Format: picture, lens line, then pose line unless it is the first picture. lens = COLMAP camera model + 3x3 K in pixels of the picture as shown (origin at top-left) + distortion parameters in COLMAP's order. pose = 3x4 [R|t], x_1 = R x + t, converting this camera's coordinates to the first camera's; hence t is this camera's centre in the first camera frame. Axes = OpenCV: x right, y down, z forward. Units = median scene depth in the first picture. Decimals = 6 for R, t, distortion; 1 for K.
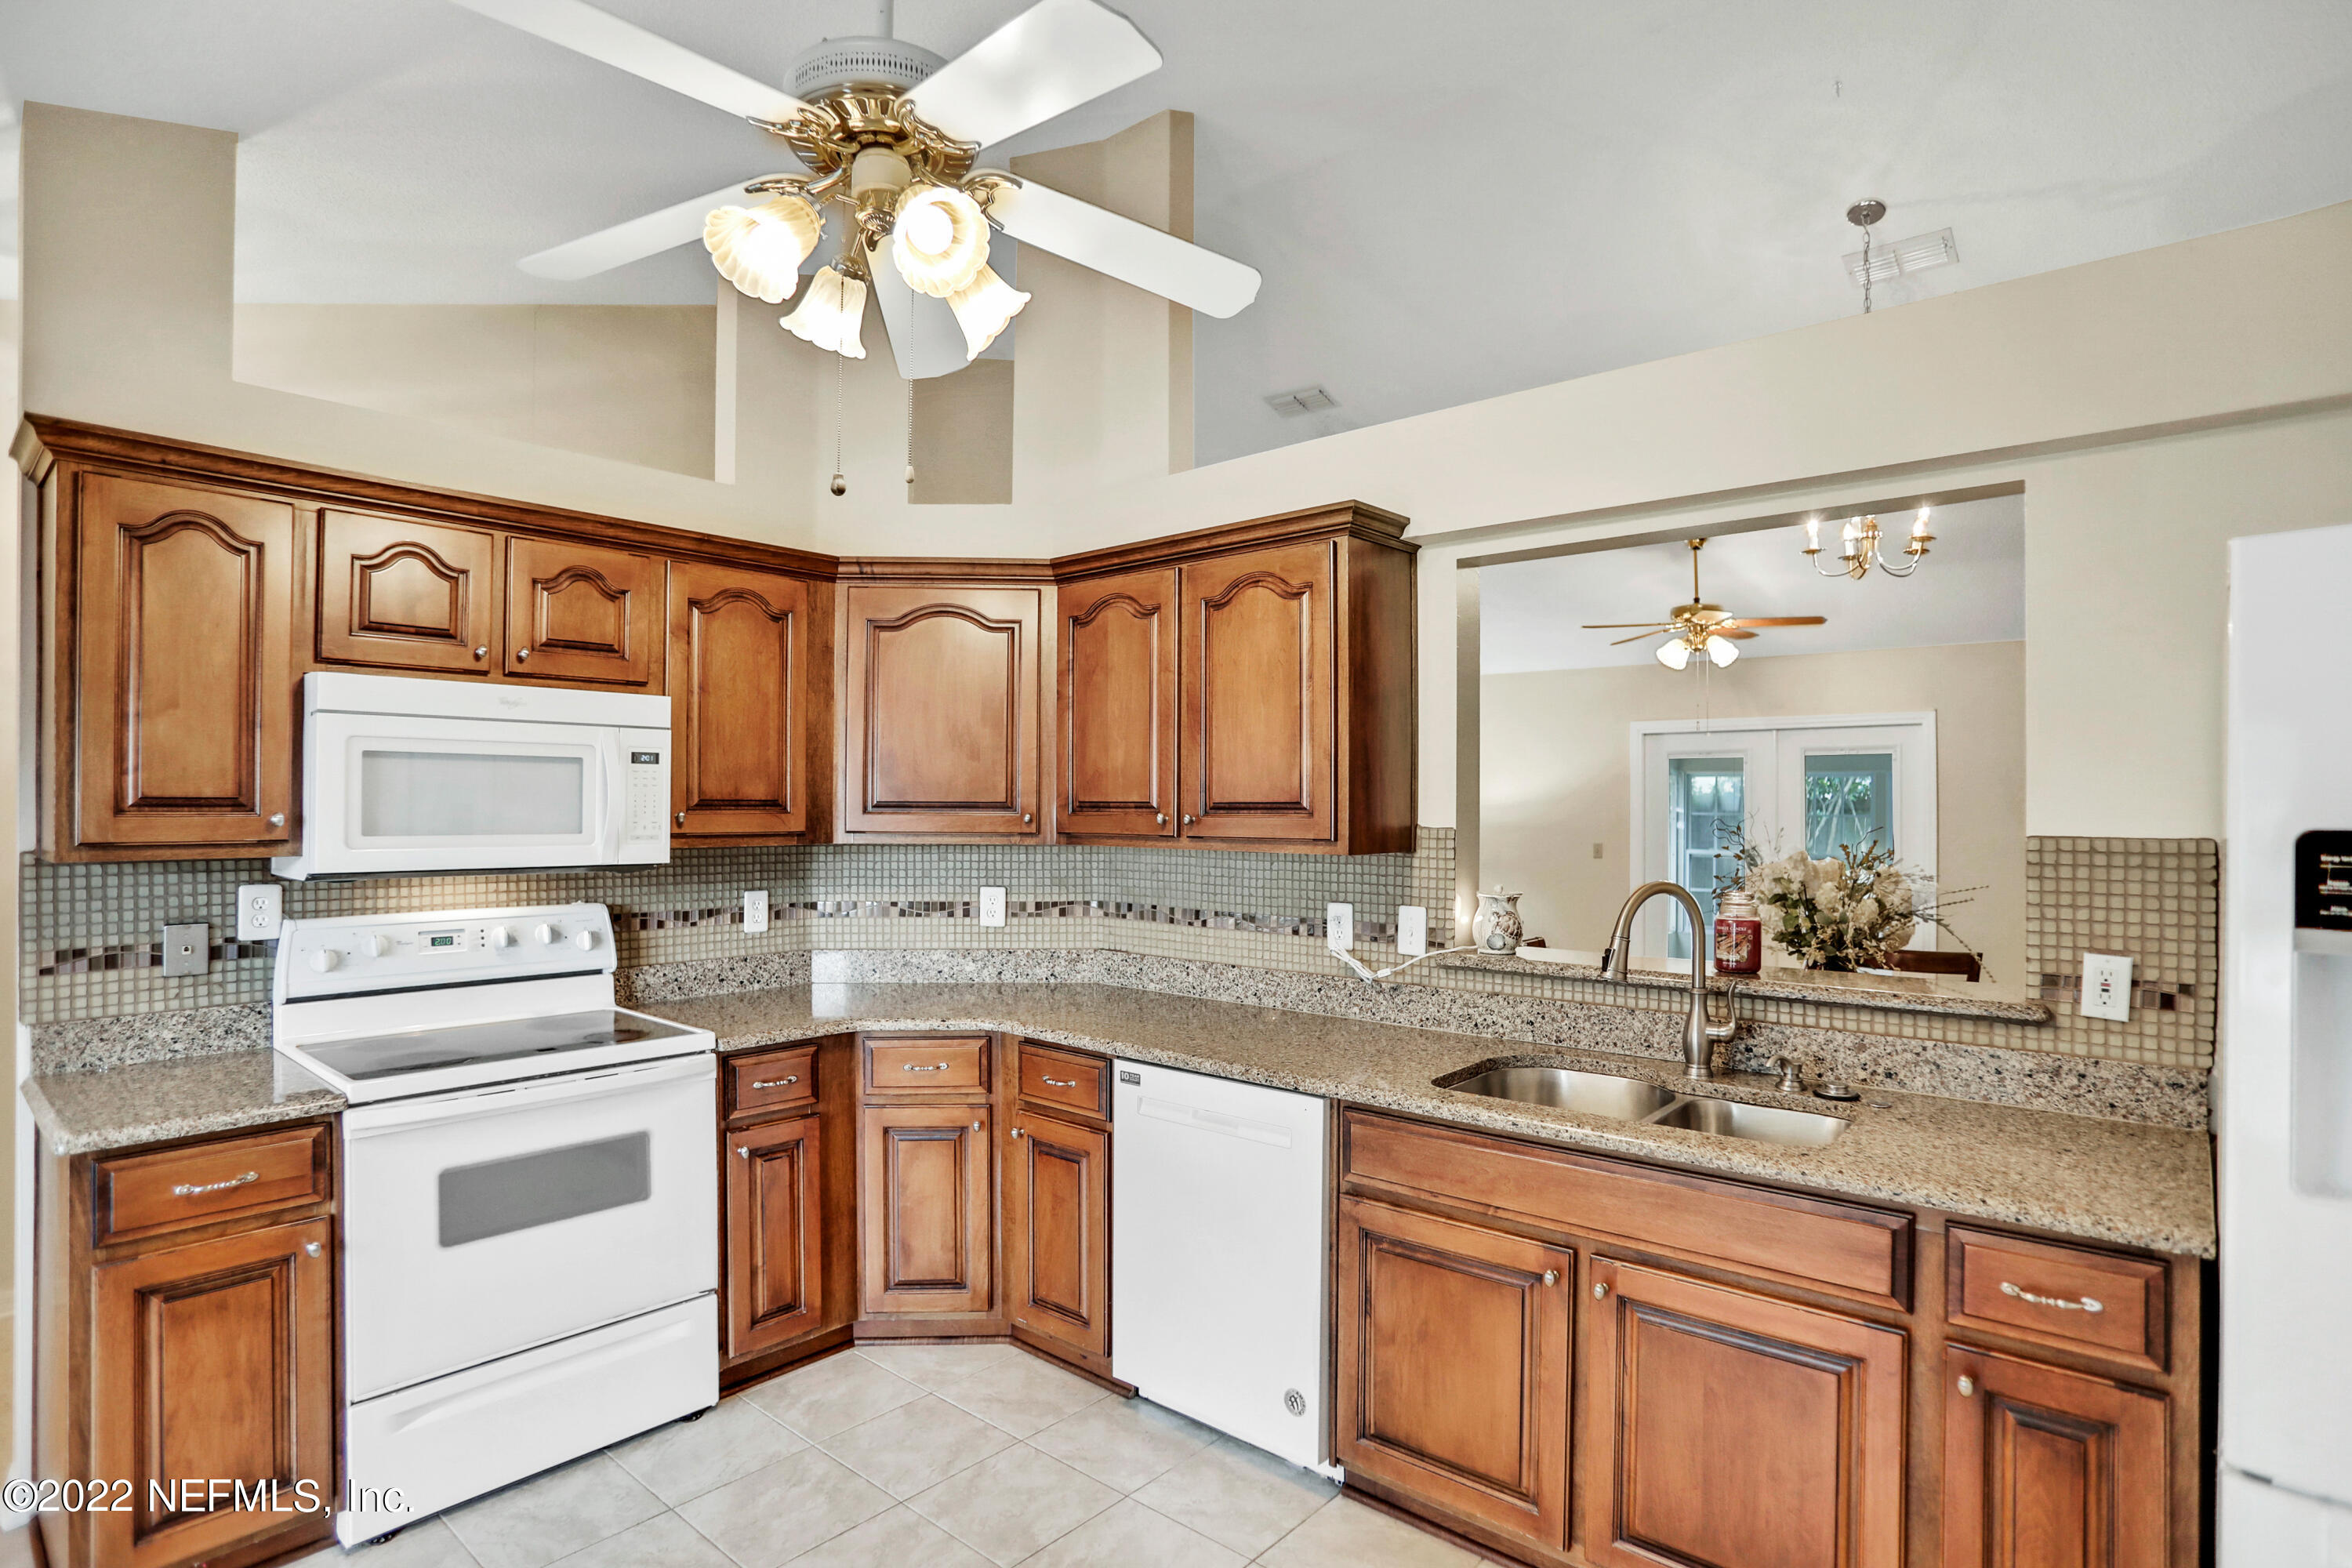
lens RADIAL K [[1214.3, 0, 1176.0], [0, 1214.3, 784.0], [0, 0, 1]] dist [-0.086568, 0.045862]
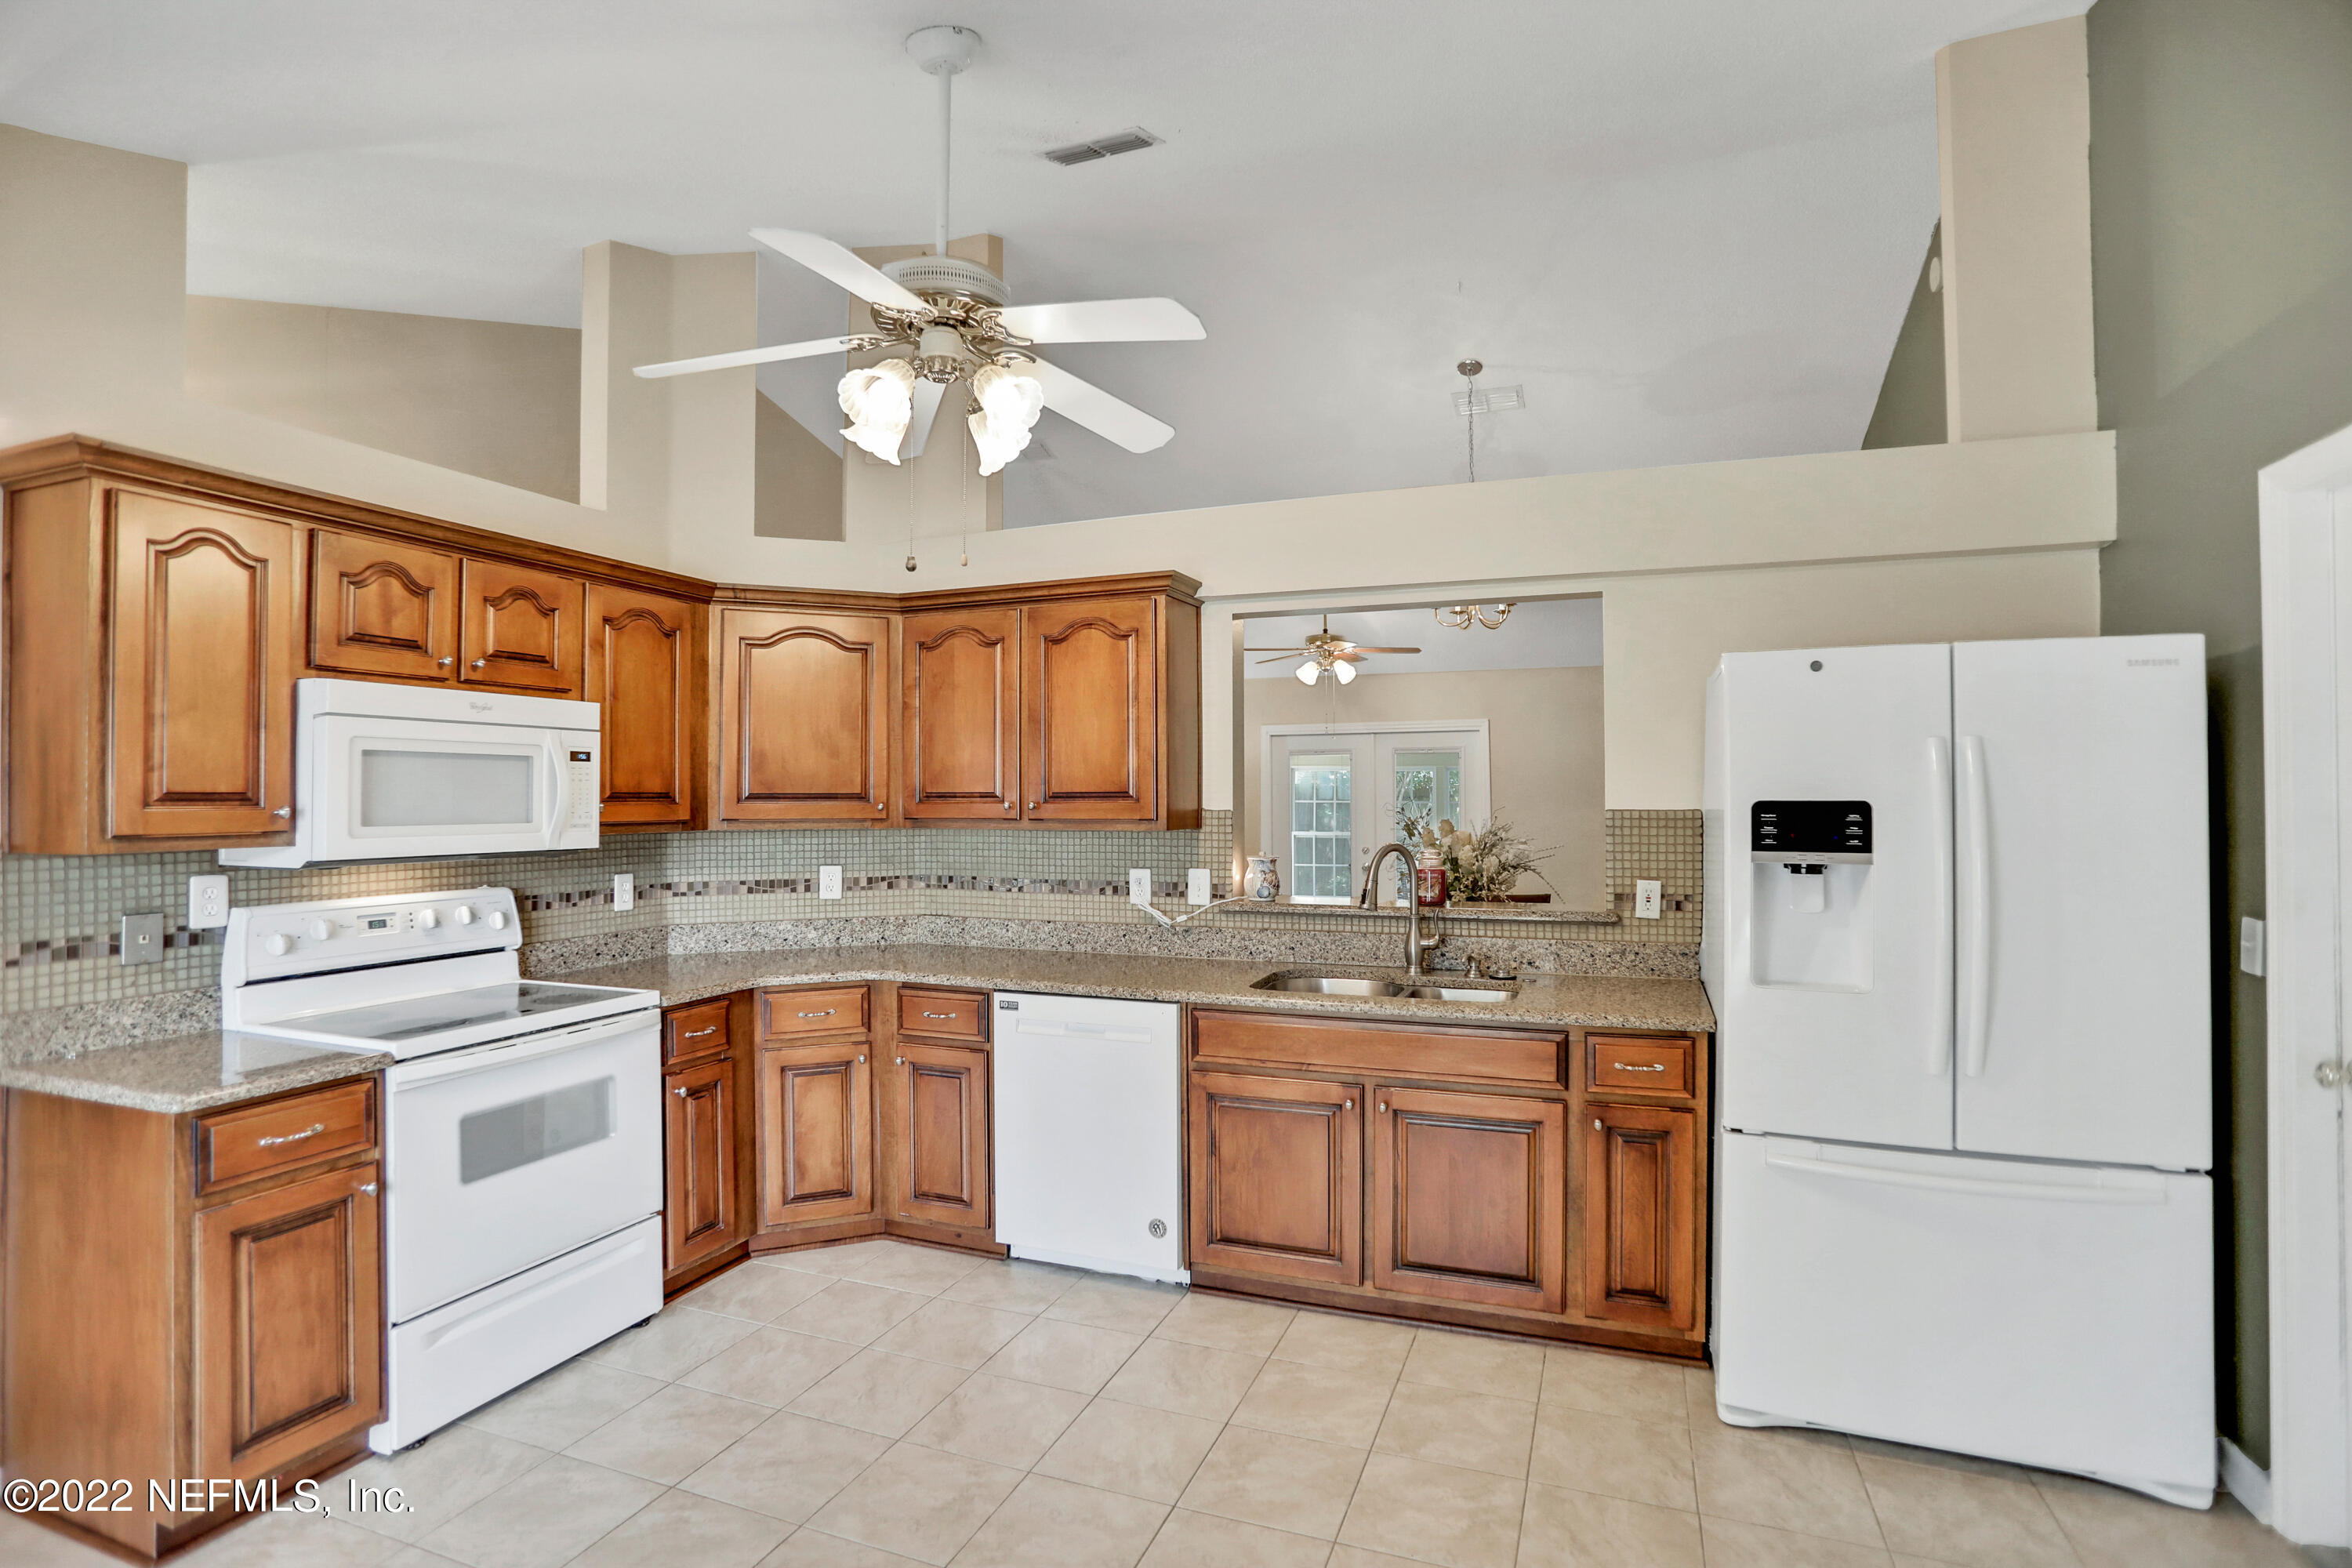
lens RADIAL K [[1172.4, 0, 1177.5], [0, 1172.4, 754.4], [0, 0, 1]] dist [-0.080543, 0.038709]
pose [[0.940429, 0.004889, 0.339955, -0.295410], [0.001230, 0.999841, -0.017783, -0.003543], [-0.339988, 0.017142, 0.940274, -0.242894]]
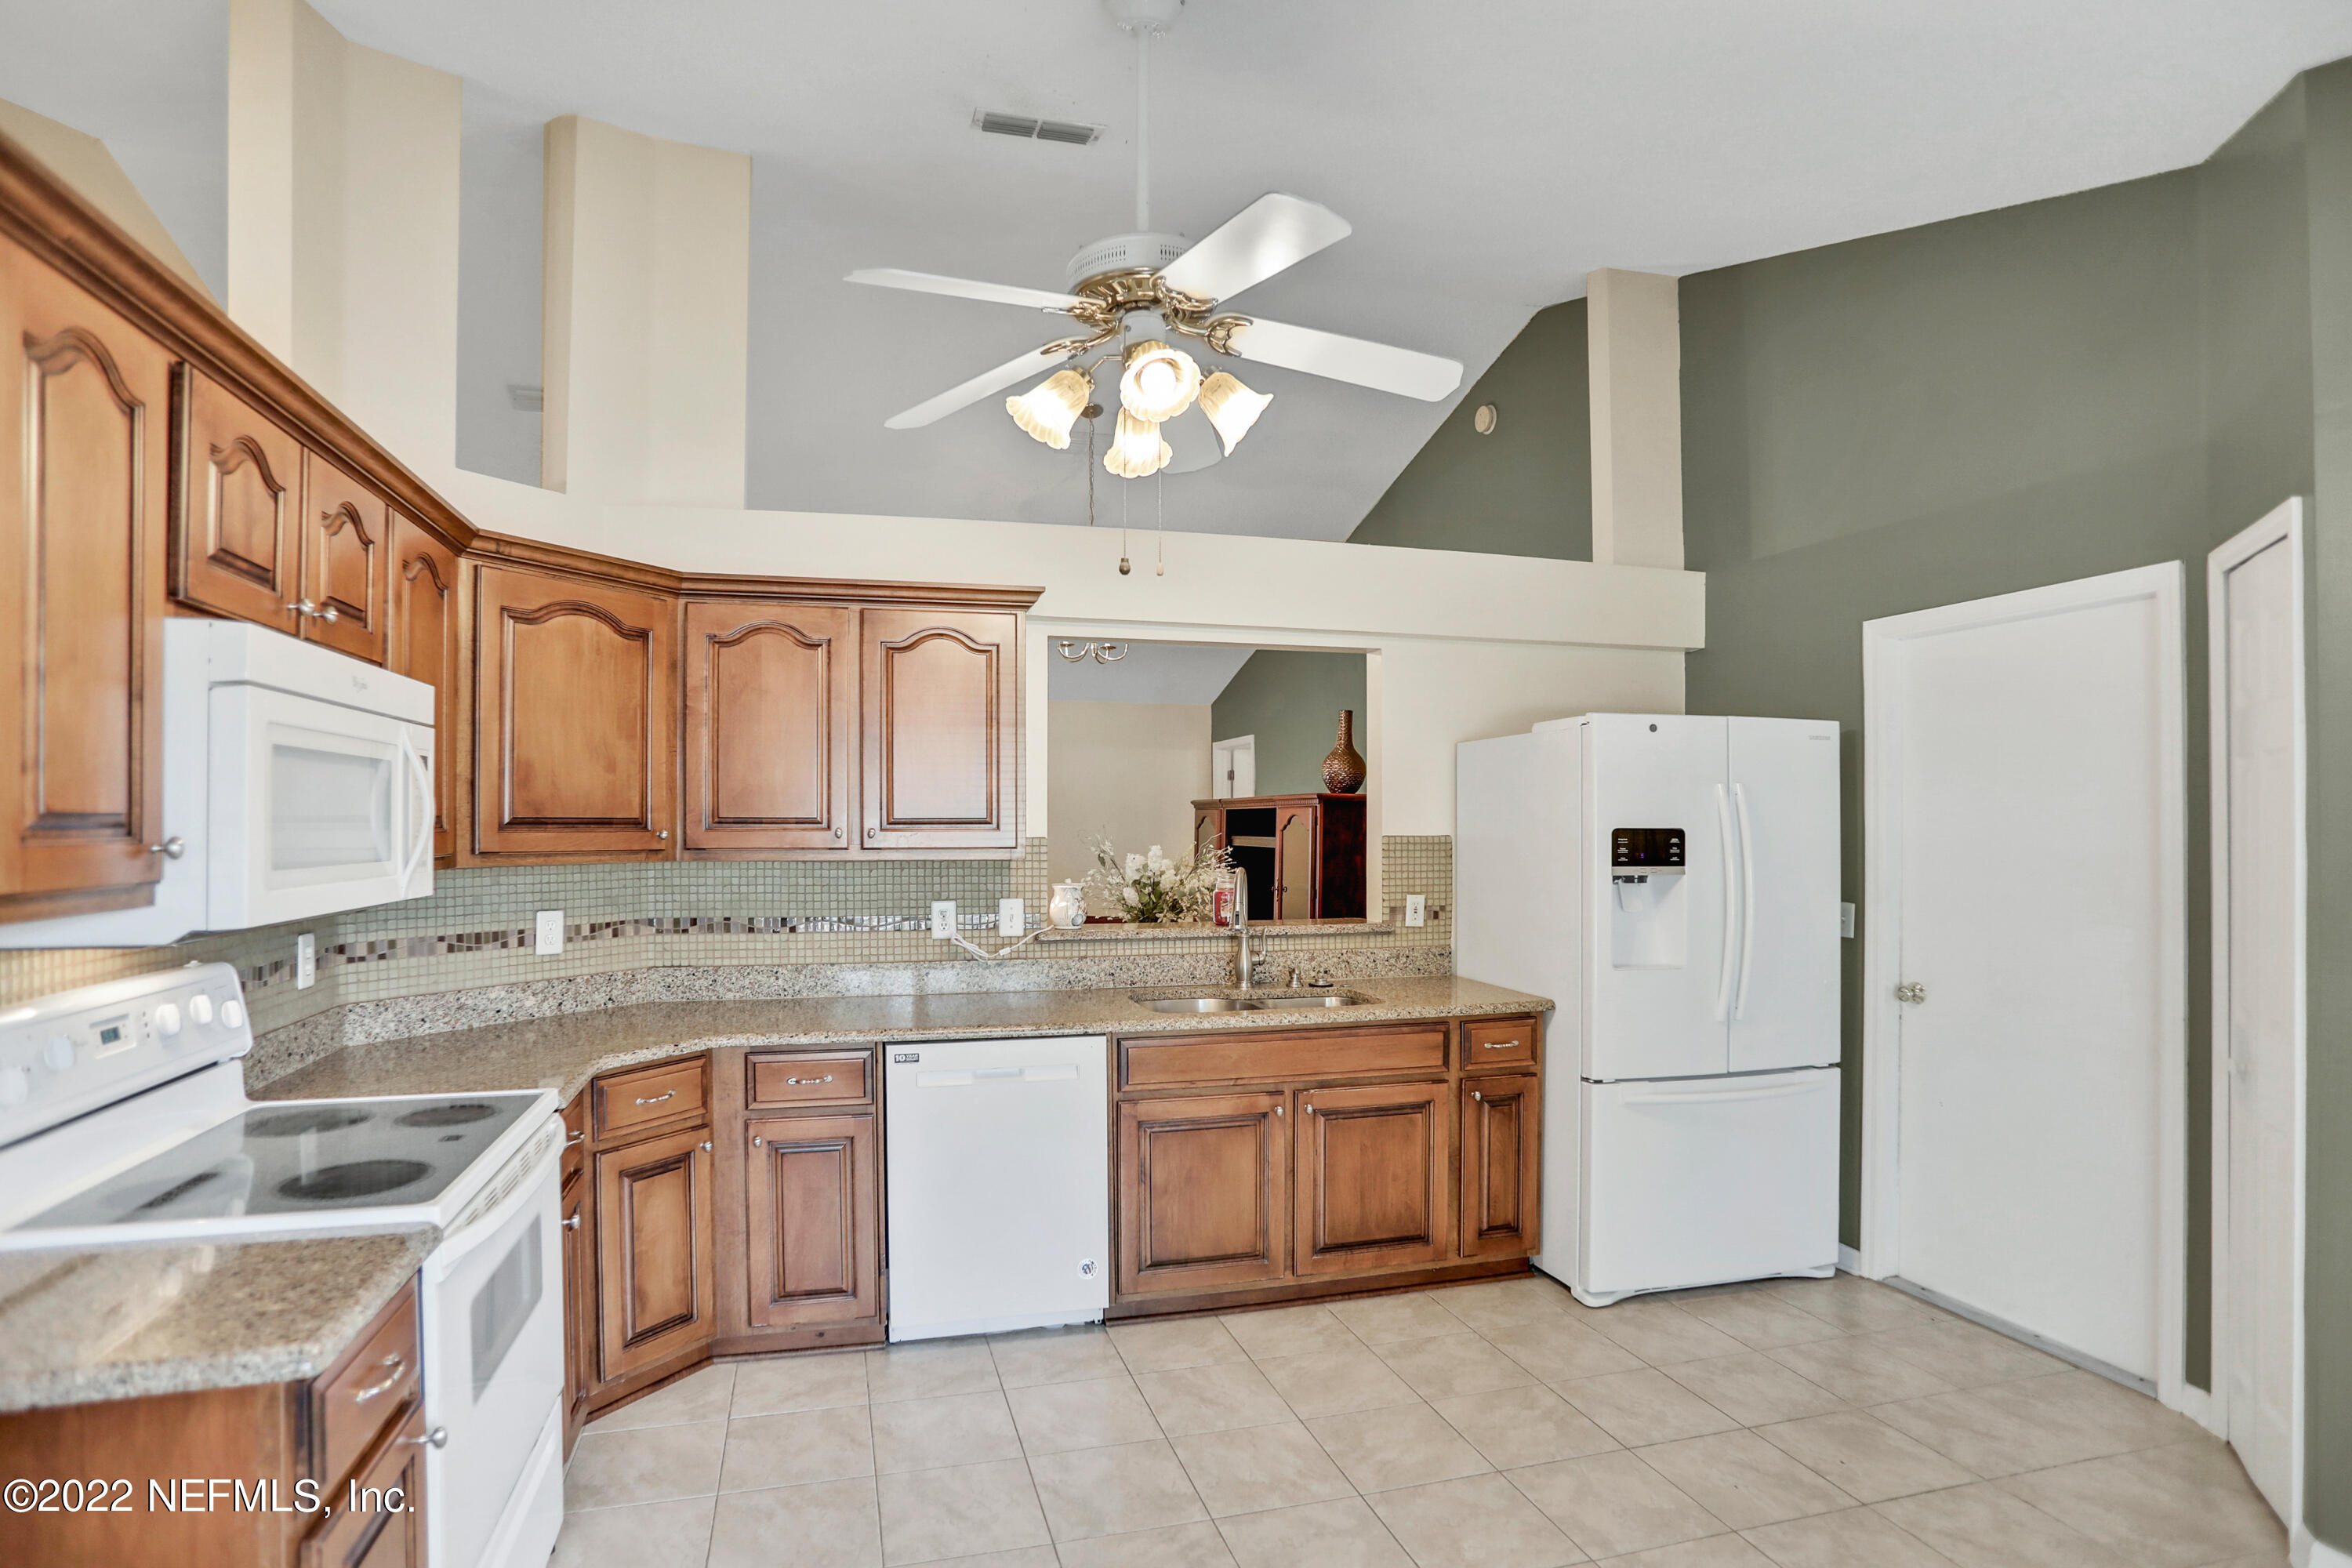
lens RADIAL K [[1195.7, 0, 1135.7], [0, 1195.7, 793.7], [0, 0, 1]] dist [-0.085094, 0.043581]
pose [[0.560662, 0.015607, 0.827898, -0.856017], [-0.012552, 0.999868, -0.010348, 0.000623], [-0.827950, -0.004590, 0.560783, 0.189833]]
